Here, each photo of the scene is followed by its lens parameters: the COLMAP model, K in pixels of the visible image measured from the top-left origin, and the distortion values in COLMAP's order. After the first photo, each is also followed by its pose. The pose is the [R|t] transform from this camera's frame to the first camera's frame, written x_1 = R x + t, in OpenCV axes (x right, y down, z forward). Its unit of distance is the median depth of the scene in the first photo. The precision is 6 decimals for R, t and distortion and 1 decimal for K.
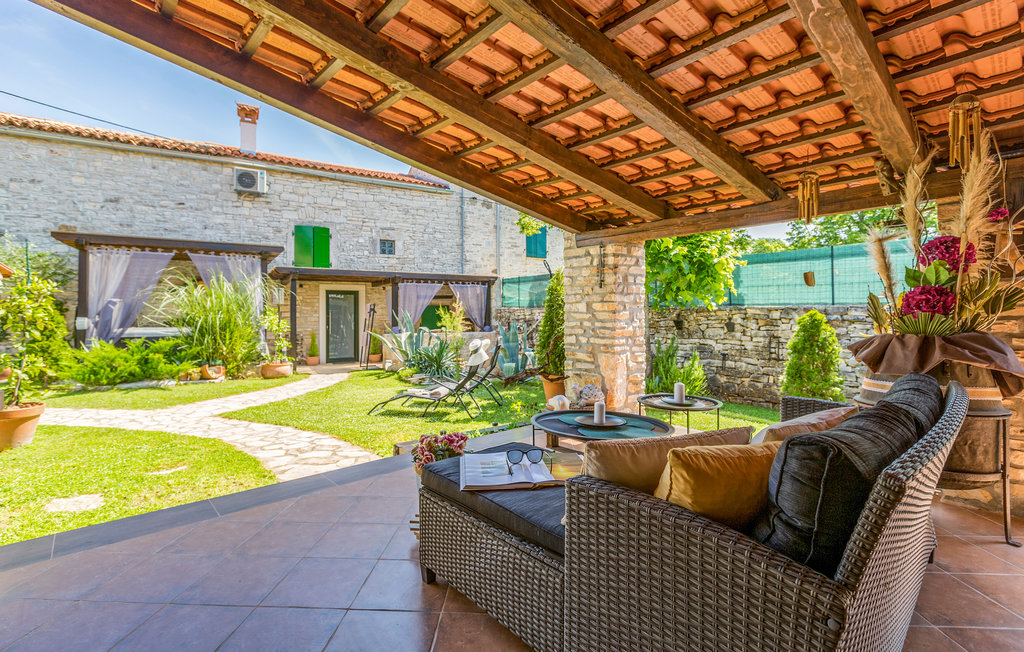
lens RADIAL K [[456.2, 0, 509.2], [0, 456.2, 316.4], [0, 0, 1]] dist [0.002054, -0.000474]
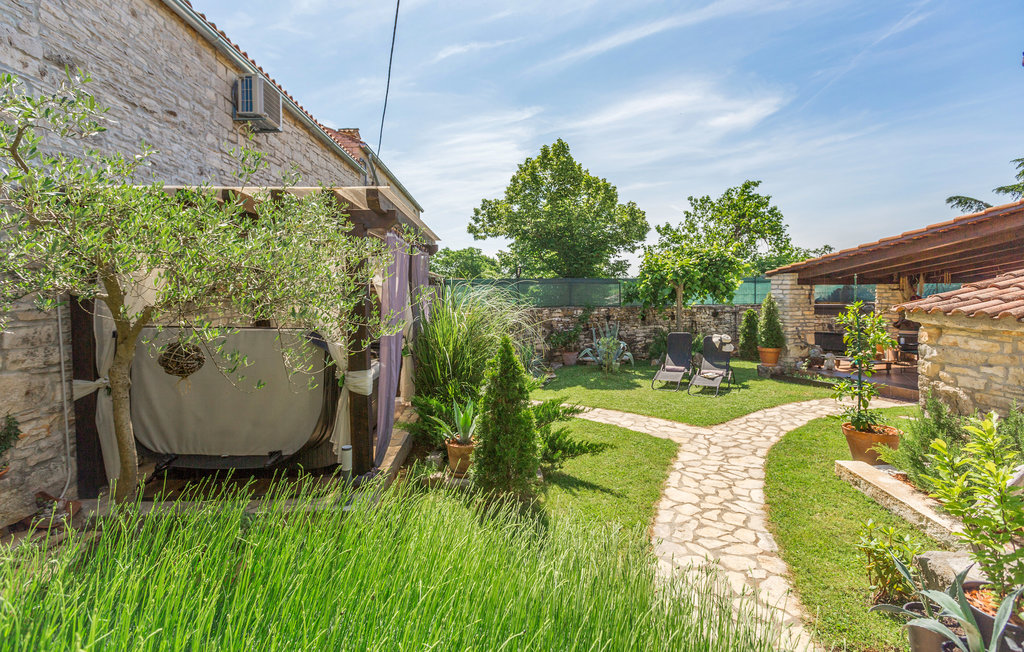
lens RADIAL K [[456.2, 0, 499.9], [0, 456.2, 306.6], [0, 0, 1]] dist [0.002054, -0.000474]
pose [[0.489836, -0.032734, 0.871200, -0.999254], [0.020681, 0.999450, 0.025925, -0.057463], [-0.871569, 0.005319, 0.490243, 0.499933]]
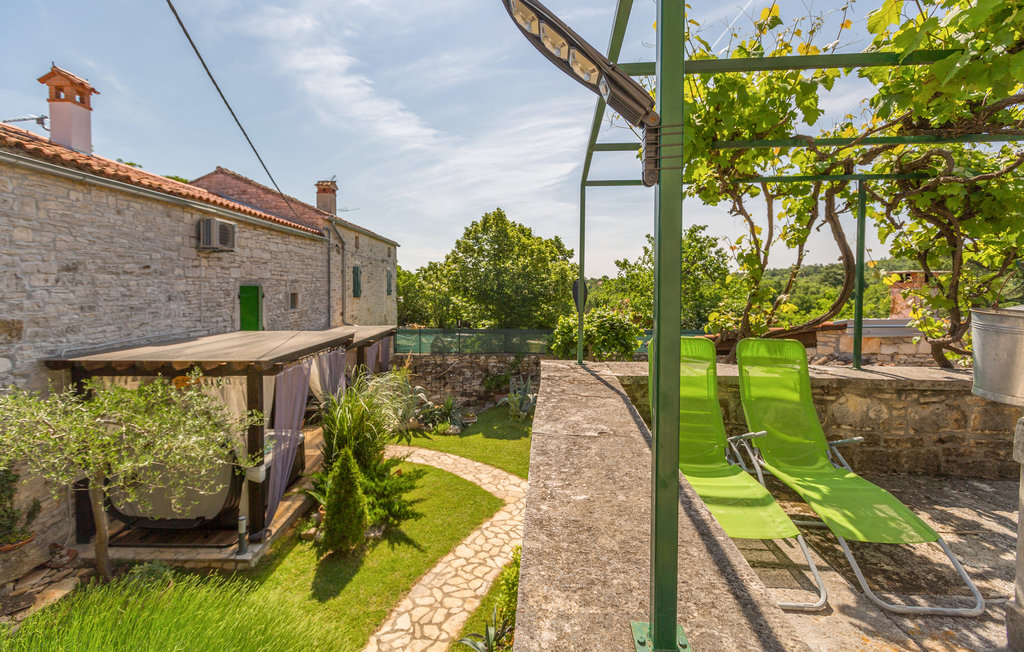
lens RADIAL K [[456.2, 0, 501.0], [0, 456.2, 307.4], [0, 0, 1]] dist [0.002054, -0.000474]
pose [[0.505701, -0.032474, 0.862097, -1.068037], [-0.001634, 0.999253, 0.038599, -0.221742], [-0.862707, -0.020928, 0.505271, 0.225819]]
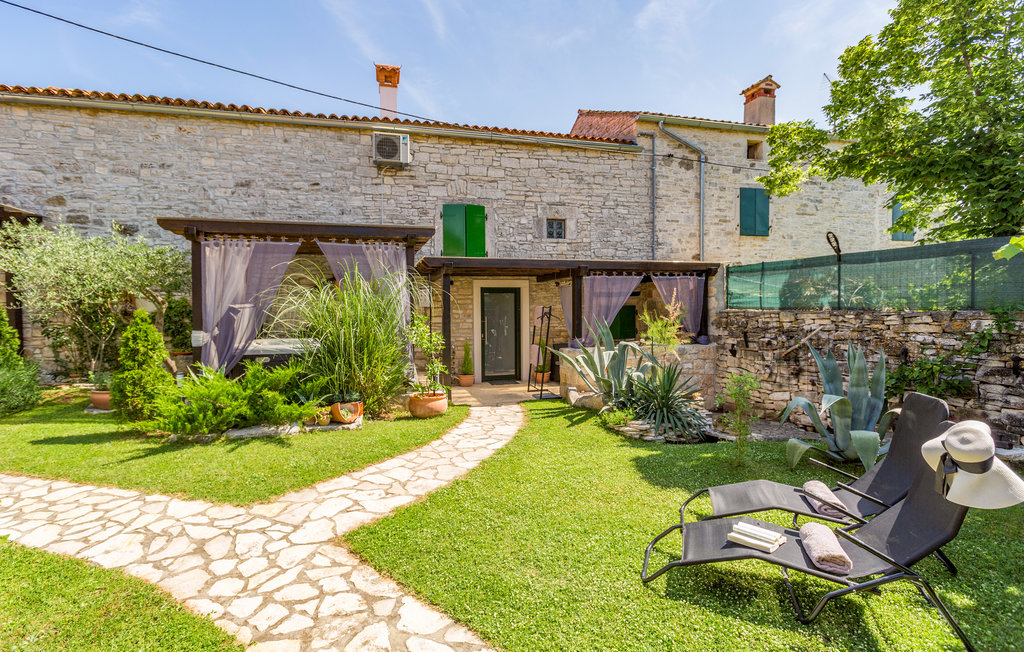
lens RADIAL K [[456.2, 0, 504.5], [0, 456.2, 325.4], [0, 0, 1]] dist [0.002054, -0.000474]
pose [[0.962568, 0.005657, -0.270981, -0.181508], [0.004009, 0.999376, 0.035104, -0.024437], [0.271010, -0.034877, 0.961944, 0.314333]]
